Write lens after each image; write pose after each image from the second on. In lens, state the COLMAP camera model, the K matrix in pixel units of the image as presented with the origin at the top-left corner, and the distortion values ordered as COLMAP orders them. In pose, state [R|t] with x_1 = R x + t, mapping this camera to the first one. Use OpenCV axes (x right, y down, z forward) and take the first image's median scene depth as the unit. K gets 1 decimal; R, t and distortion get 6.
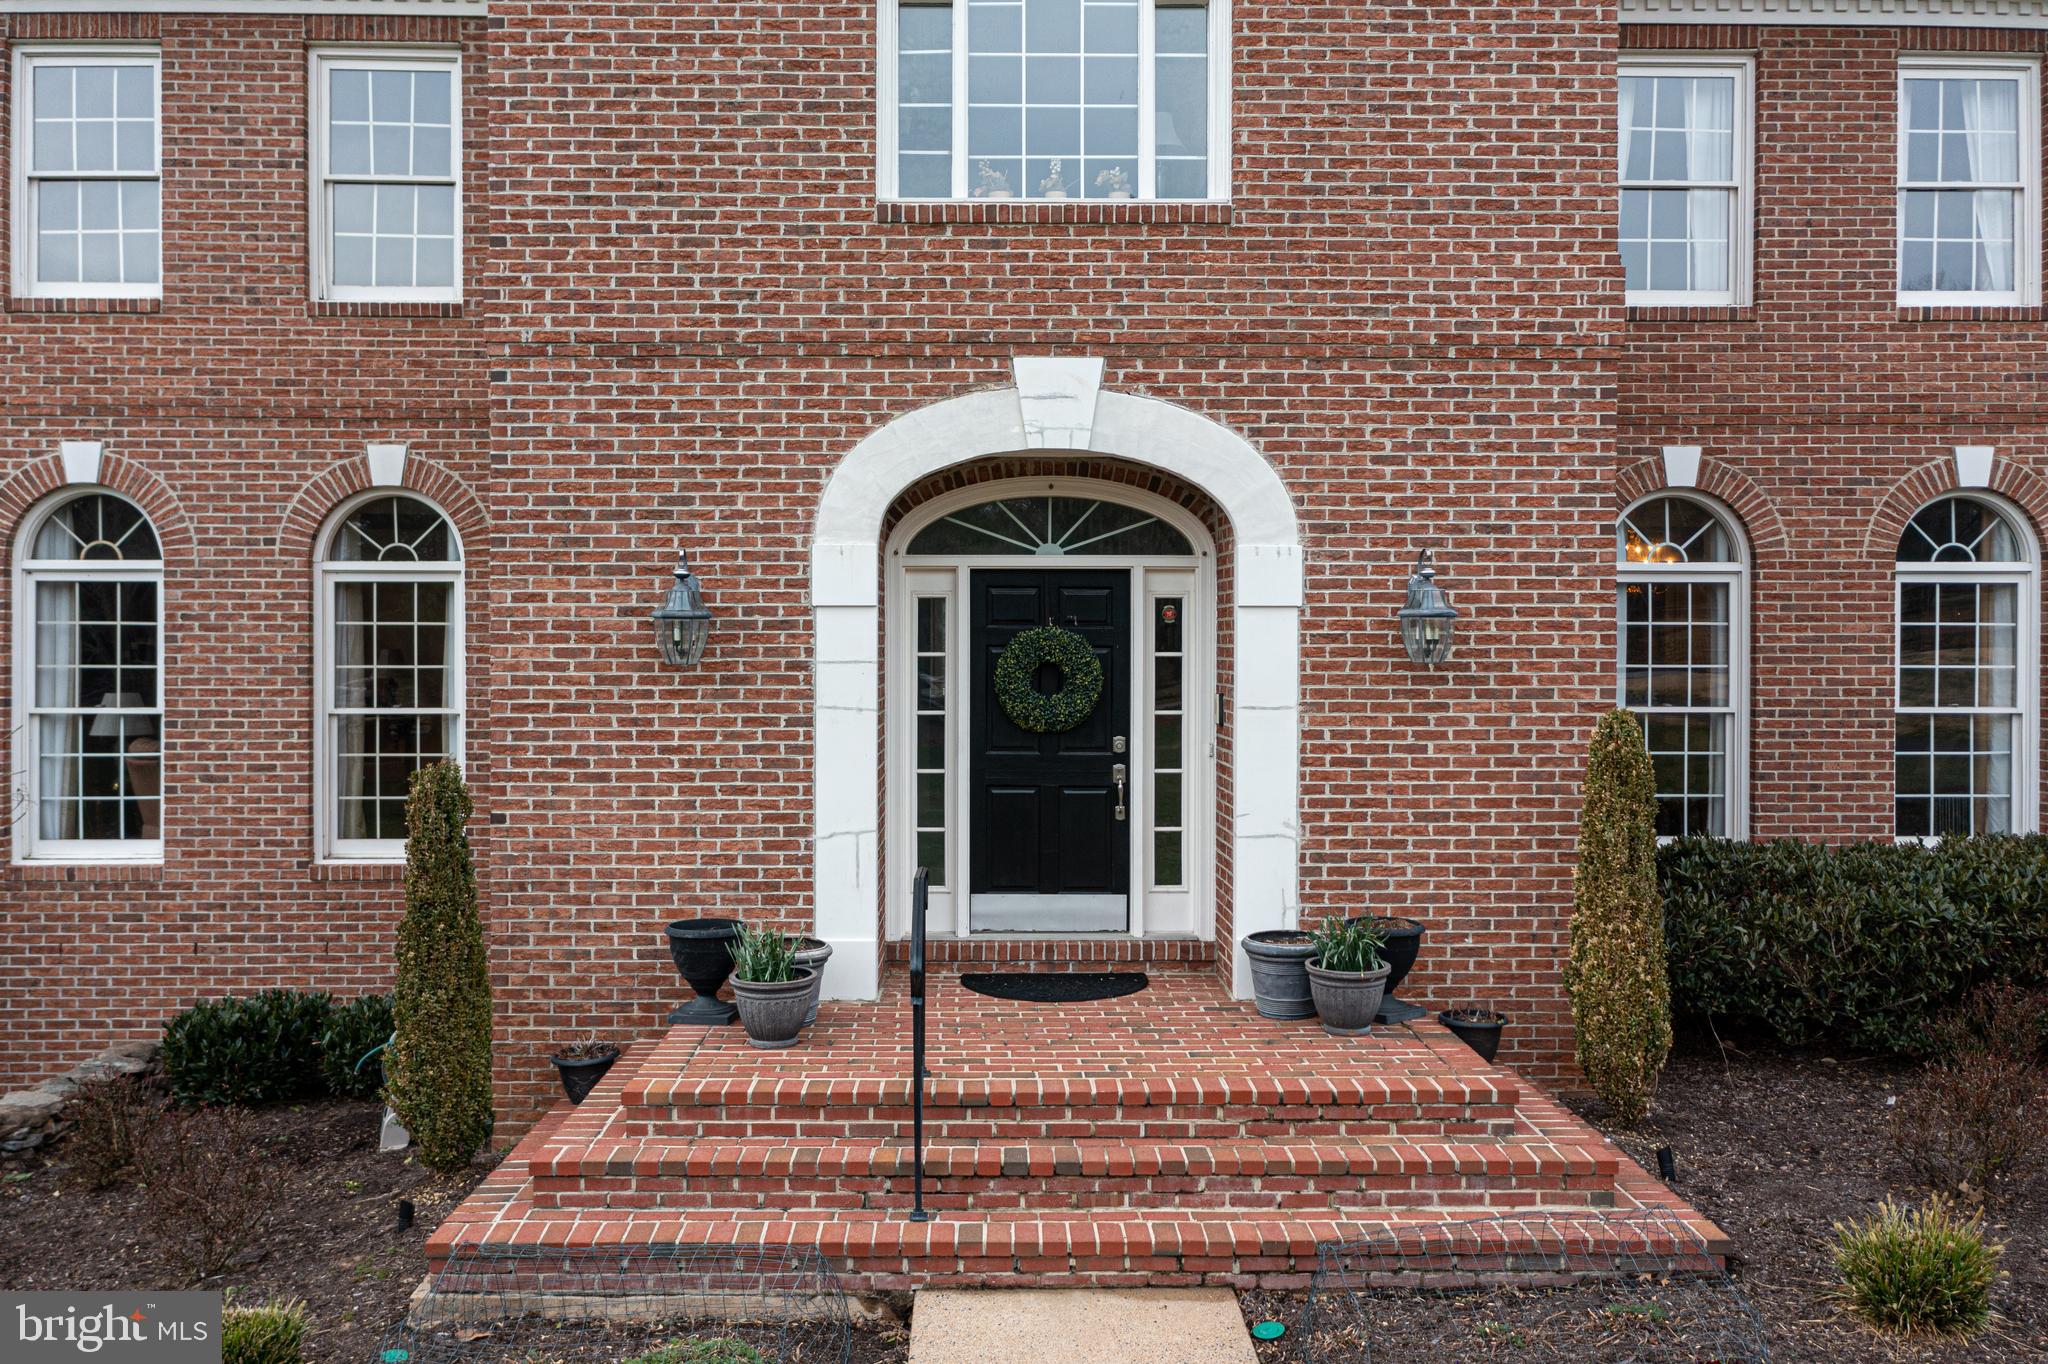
lens RADIAL K [[1646.2, 0, 1021.3], [0, 1646.2, 650.8], [0, 0, 1]] dist [-0.017494, 0.064443]
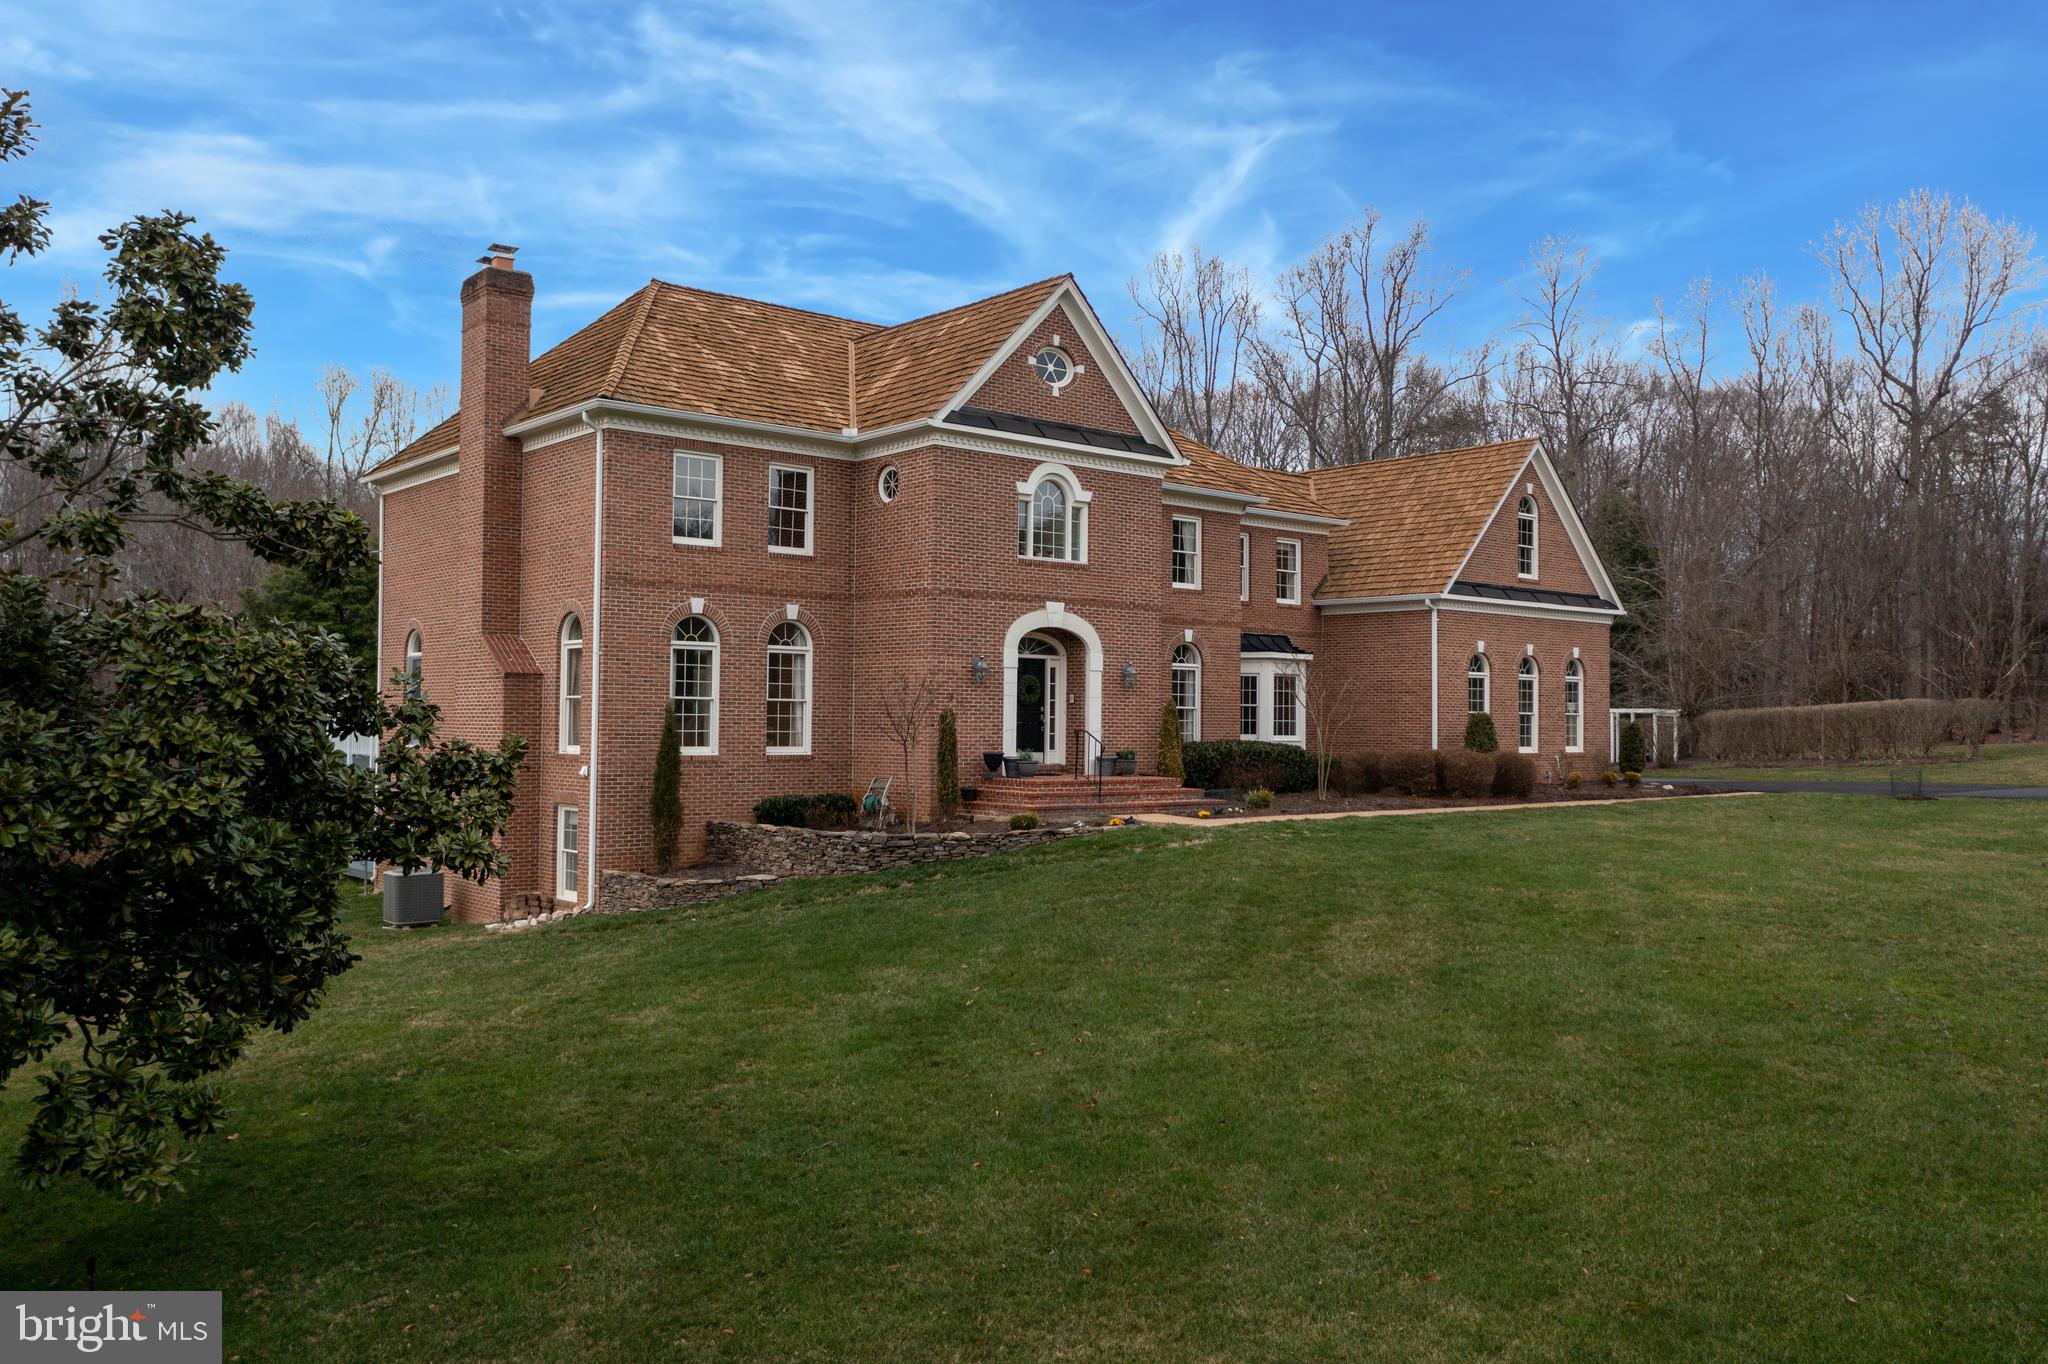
lens RADIAL K [[1616.1, 0, 1024.0], [0, 1616.1, 682.0], [0, 0, 1]] dist [-0.008180, 0.013488]
pose [[0.773935, 0.023450, 0.632831, -2.336370], [-0.005776, 0.999534, -0.029974, 0.111374], [-0.633239, 0.019543, 0.773710, -1.775236]]
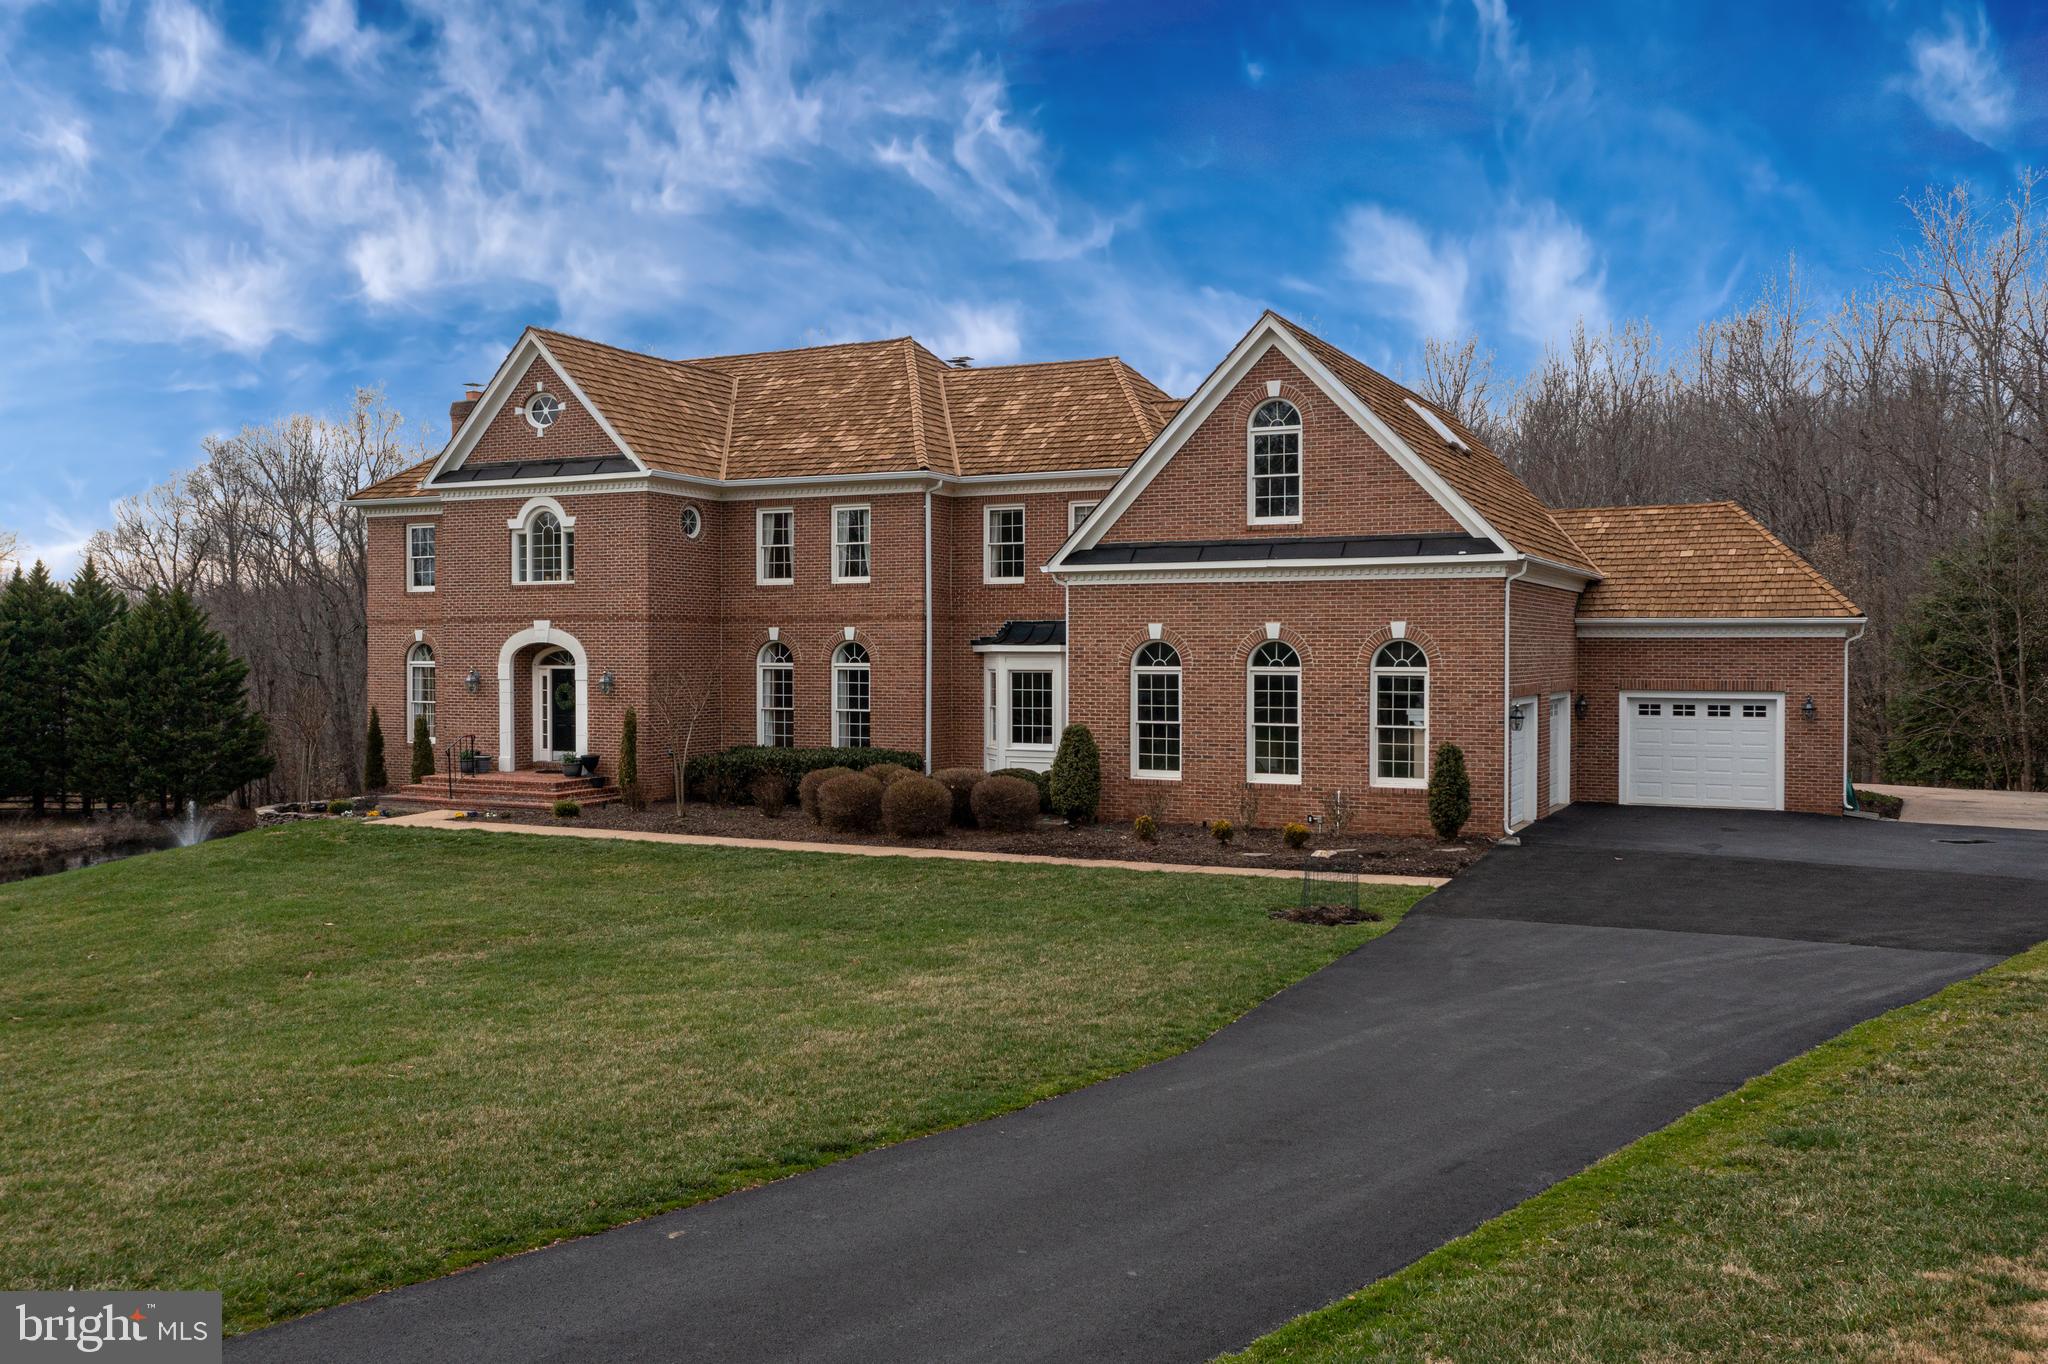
lens RADIAL K [[1648.5, 0, 1058.5], [0, 1648.5, 686.3], [0, 0, 1]] dist [-0.009301, 0.003315]
pose [[0.892362, 0.010004, -0.451210, 3.097527], [-0.002401, 0.999845, 0.017419, -0.086328], [0.451314, -0.014461, 0.892248, -2.159986]]
